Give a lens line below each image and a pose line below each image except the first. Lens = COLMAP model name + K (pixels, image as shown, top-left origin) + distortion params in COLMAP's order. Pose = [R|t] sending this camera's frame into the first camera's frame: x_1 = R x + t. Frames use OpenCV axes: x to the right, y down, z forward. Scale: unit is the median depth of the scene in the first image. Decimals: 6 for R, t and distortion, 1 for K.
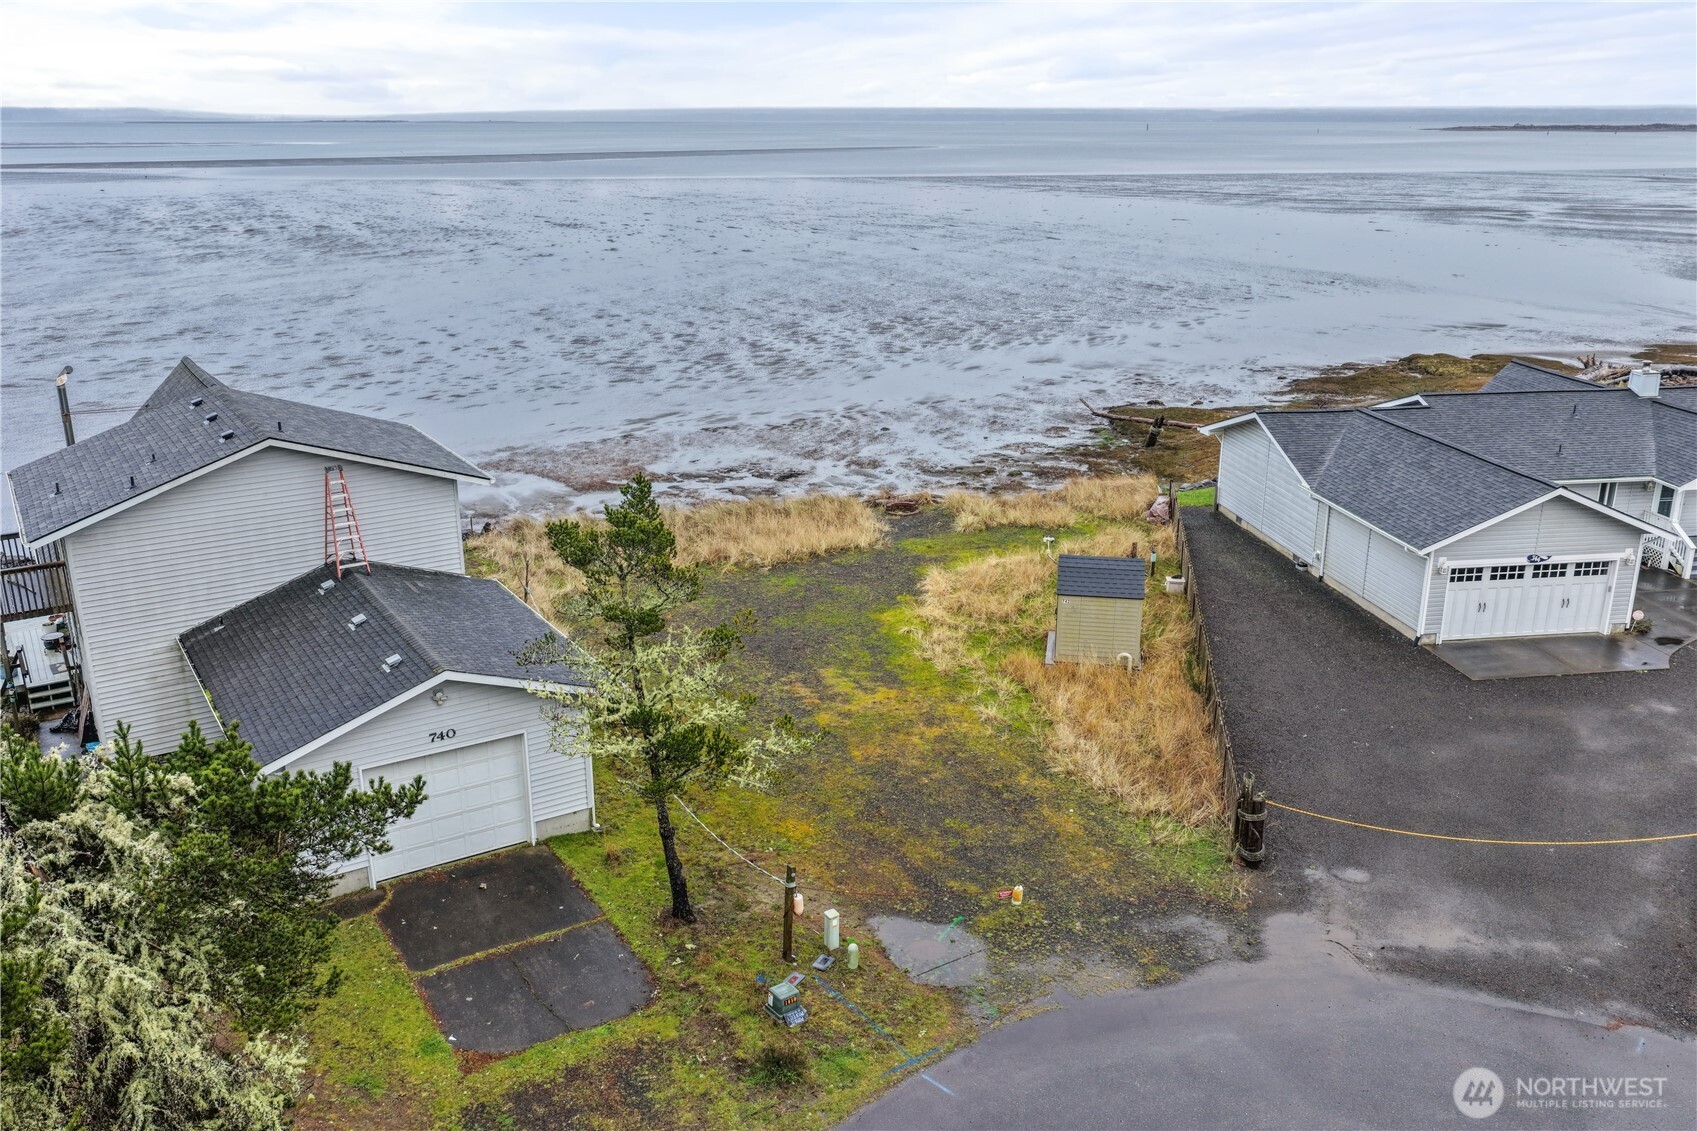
lens RADIAL K [[1404.8, 0, 846.1], [0, 1404.8, 567.6], [0, 0, 1]] dist [-0.006507, 0.025689]
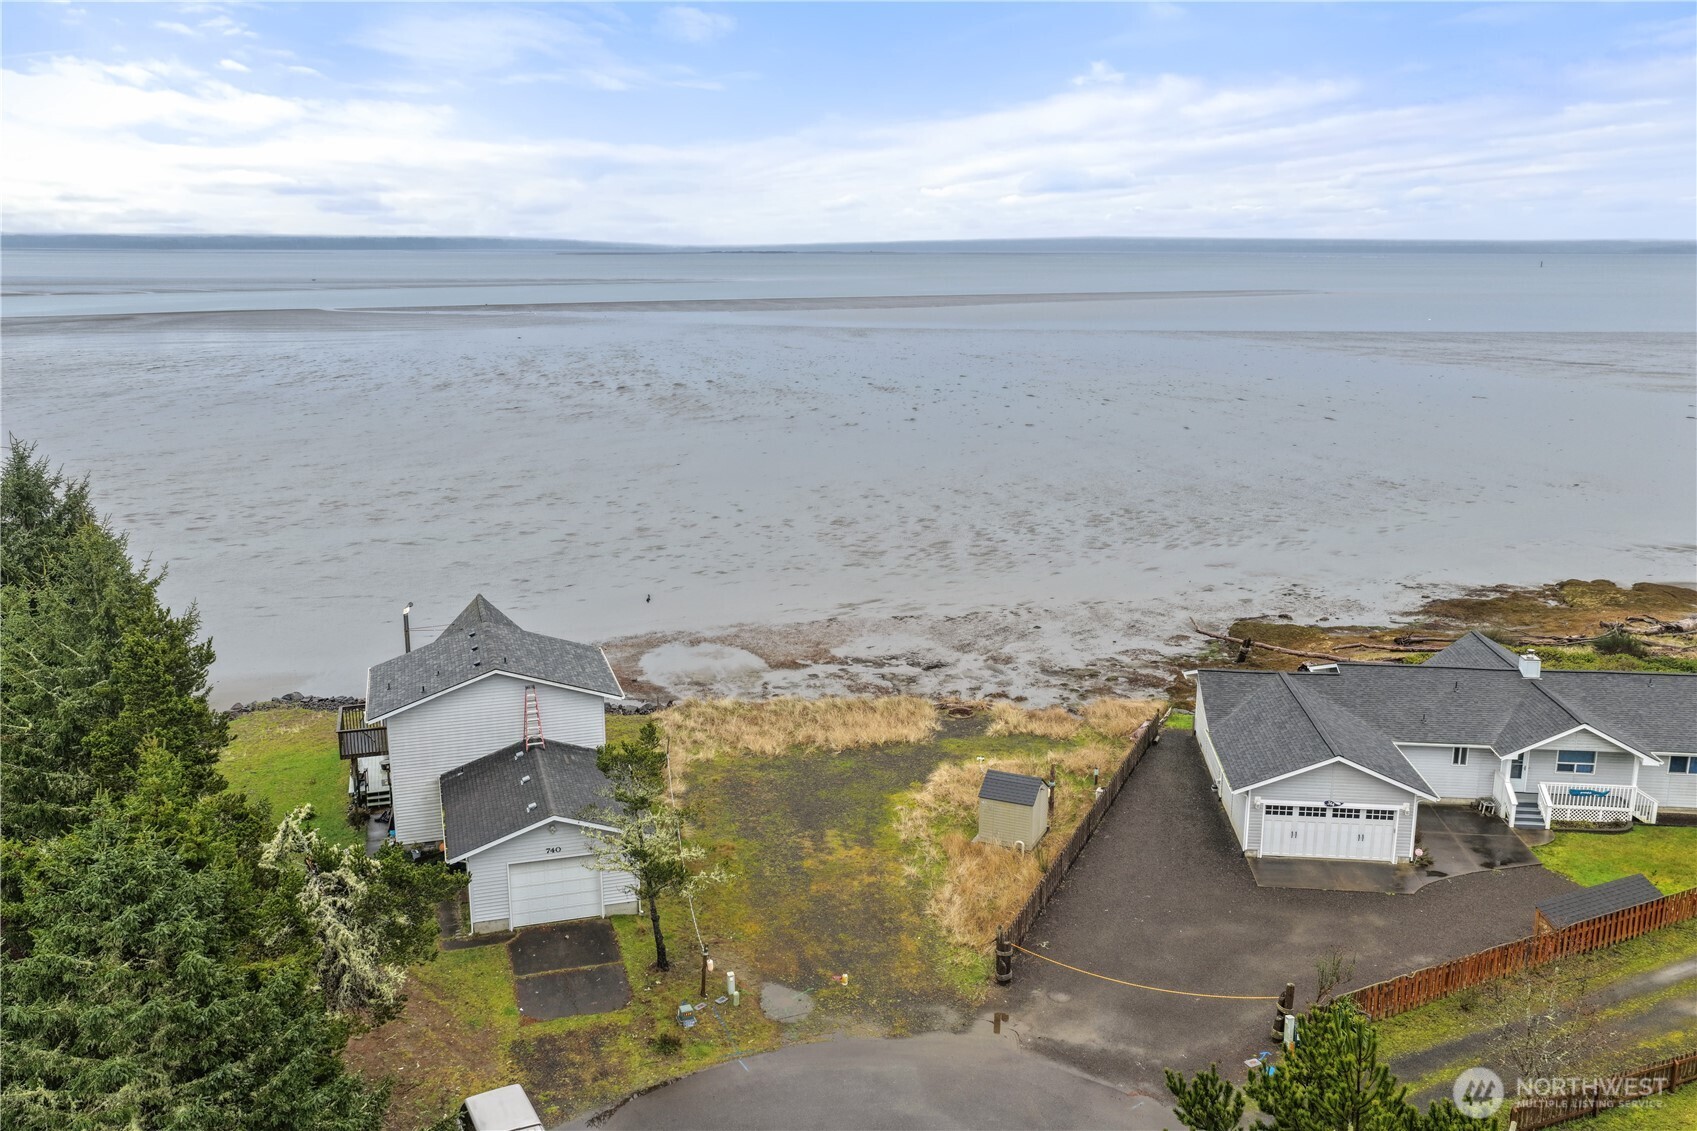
lens RADIAL K [[1404.8, 0, 837.2], [0, 1404.8, 562.4], [0, 0, 1]] dist [-0.006507, 0.025689]
pose [[0.965756, 0.057089, -0.253092, 0.355732], [-0.079271, 0.993772, -0.078320, -0.096507], [0.247045, 0.095701, 0.964267, -0.491240]]
